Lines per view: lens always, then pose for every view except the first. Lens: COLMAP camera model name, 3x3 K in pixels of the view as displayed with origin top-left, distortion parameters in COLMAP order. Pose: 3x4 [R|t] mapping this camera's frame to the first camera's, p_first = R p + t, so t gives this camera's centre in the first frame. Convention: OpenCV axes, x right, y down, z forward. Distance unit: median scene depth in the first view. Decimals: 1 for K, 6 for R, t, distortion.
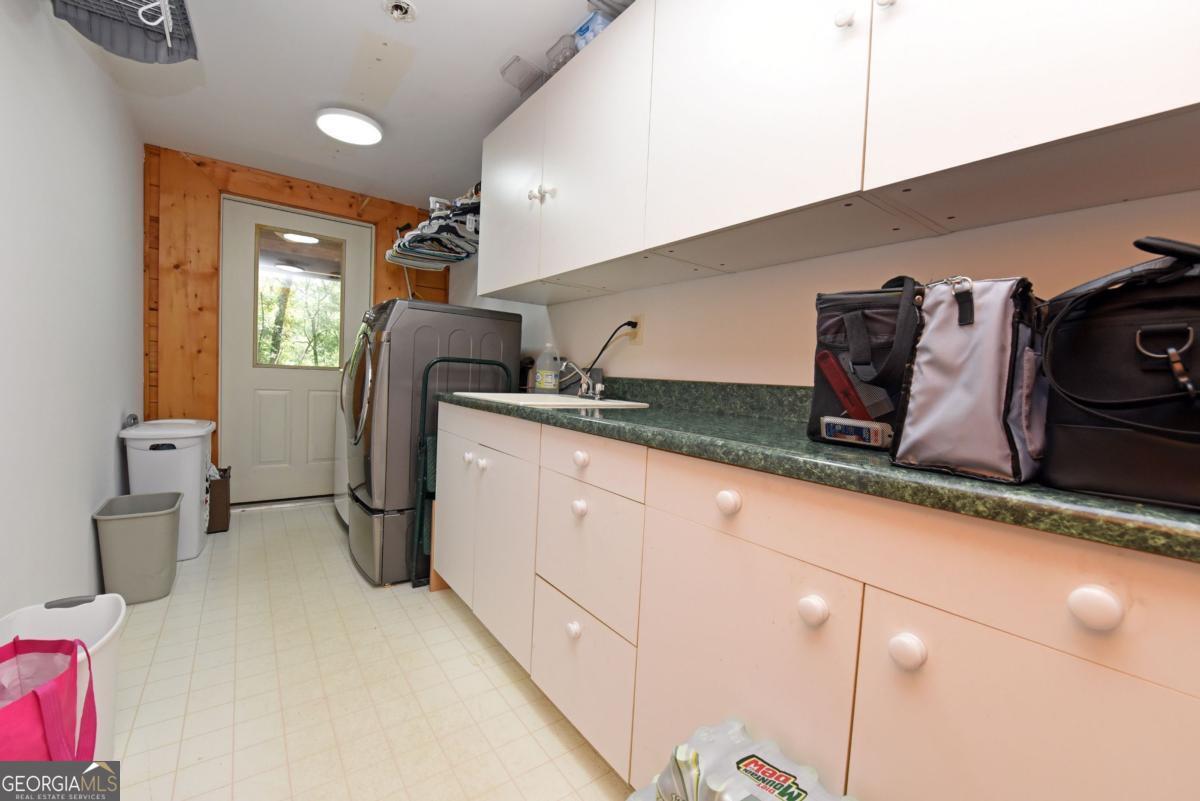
lens RADIAL K [[476.9, 0, 599.4], [0, 476.9, 401.8], [0, 0, 1]] dist [-0.019885, -0.000638]
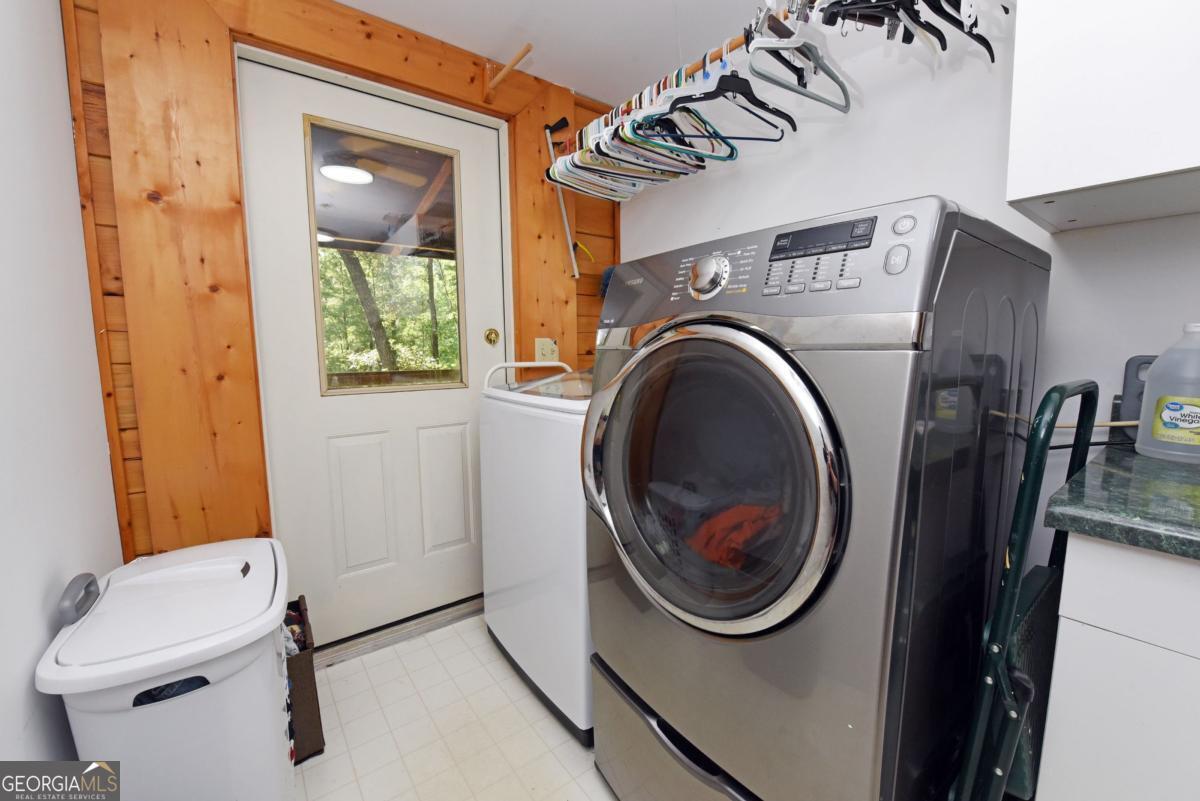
lens RADIAL K [[476.9, 0, 599.1], [0, 476.9, 400.9], [0, 0, 1]] dist [-0.019885, -0.000638]
pose [[0.998165, -0.060323, 0.005265, -0.480691], [0.059943, 0.996684, 0.055030, -0.088680], [-0.008567, -0.054613, 0.998471, 0.527552]]
